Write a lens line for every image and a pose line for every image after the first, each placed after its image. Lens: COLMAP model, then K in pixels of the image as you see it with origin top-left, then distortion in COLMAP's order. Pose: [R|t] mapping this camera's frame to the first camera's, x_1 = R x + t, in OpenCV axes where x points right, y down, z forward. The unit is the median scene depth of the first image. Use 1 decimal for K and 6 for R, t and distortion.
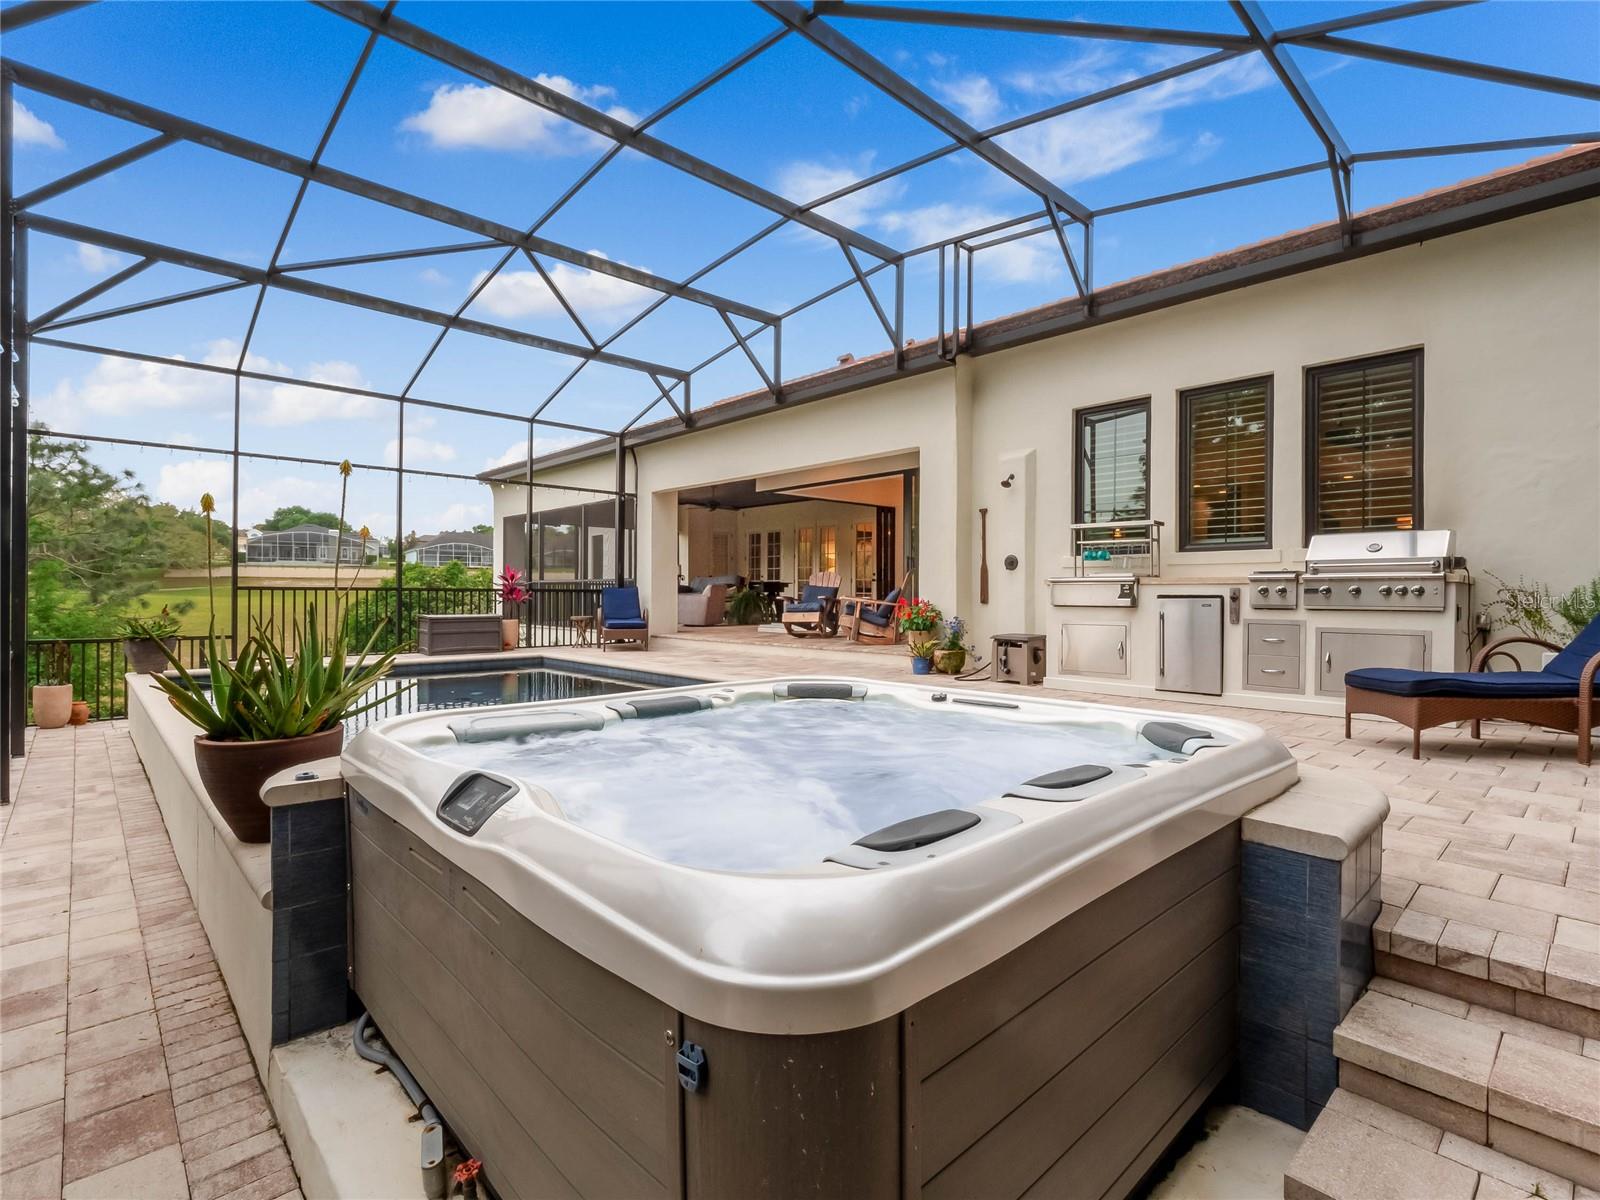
lens RADIAL K [[775.9, 0, 806.1], [0, 775.9, 591.5], [0, 0, 1]] dist [0.003290, 0.000685]
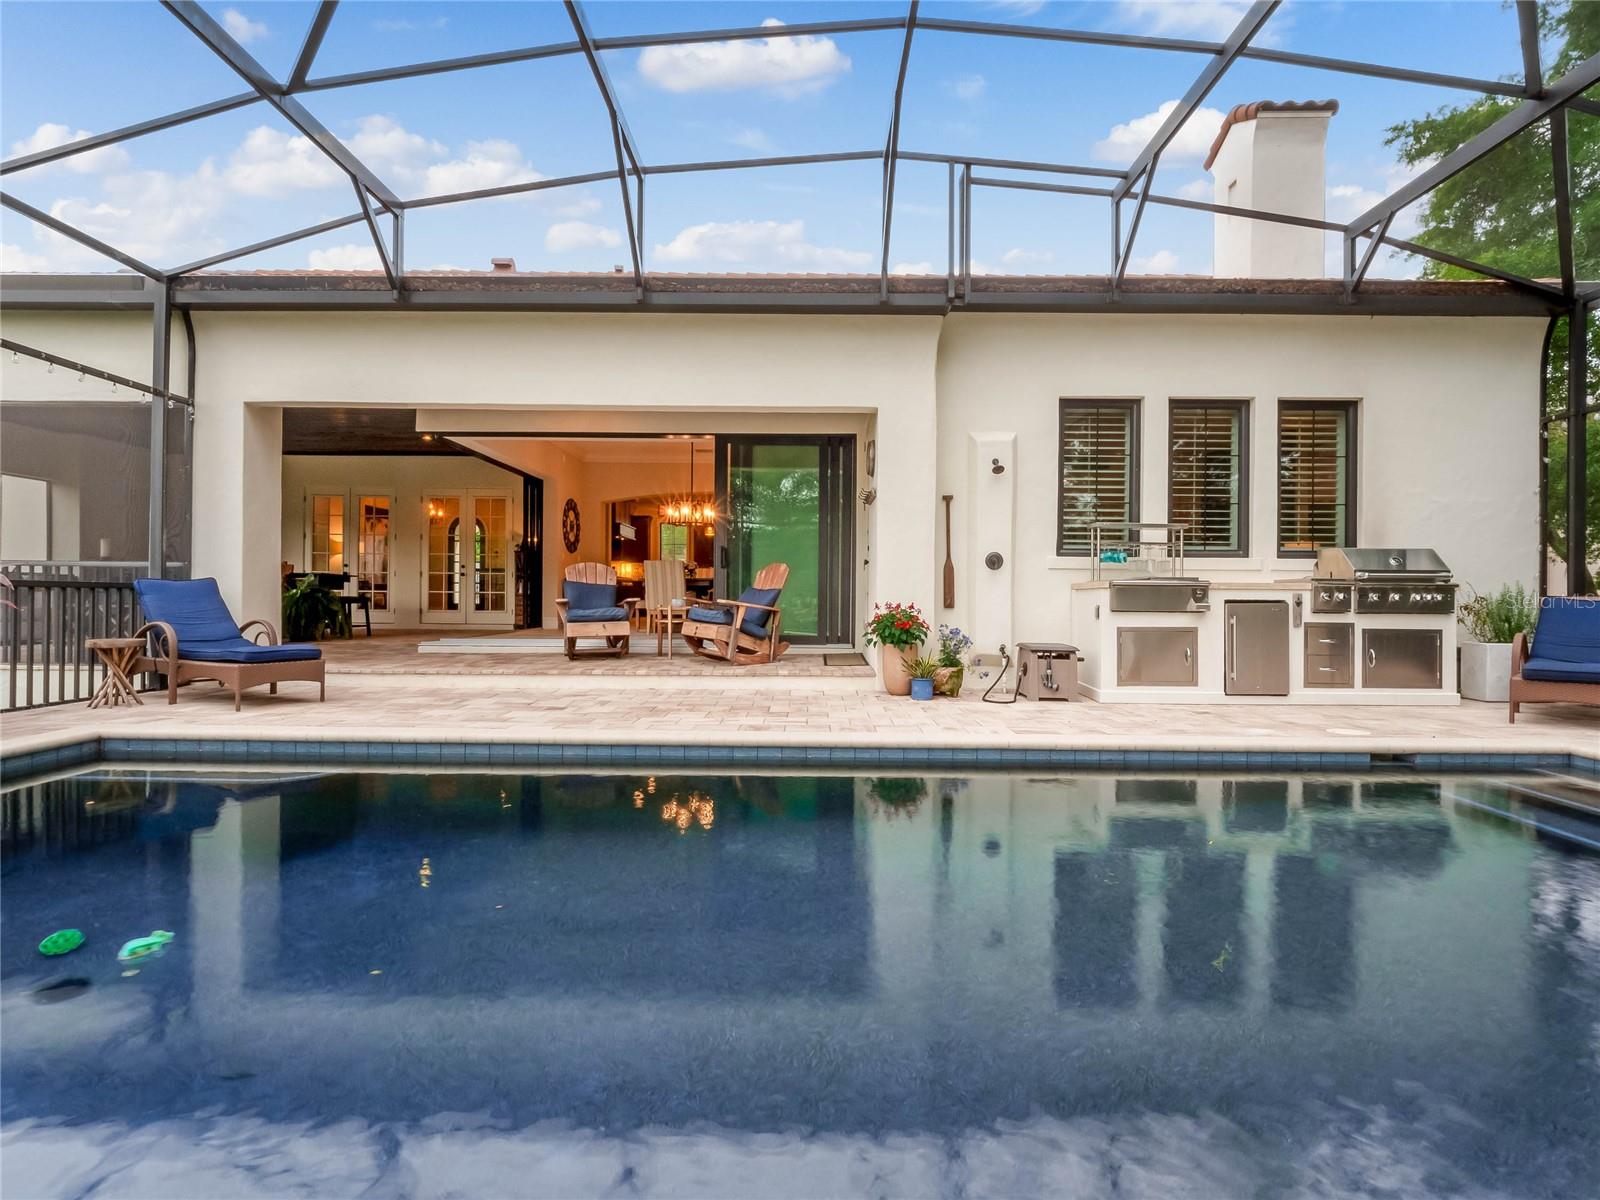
lens RADIAL K [[783.2, 0, 800.5], [0, 783.2, 595.9], [0, 0, 1]] dist [0.001528, -0.000517]
pose [[0.689944, 0.002456, 0.723858, -0.473016], [-0.008603, 0.999951, 0.004807, -0.000779], [-0.723811, -0.009544, 0.689932, 0.508239]]
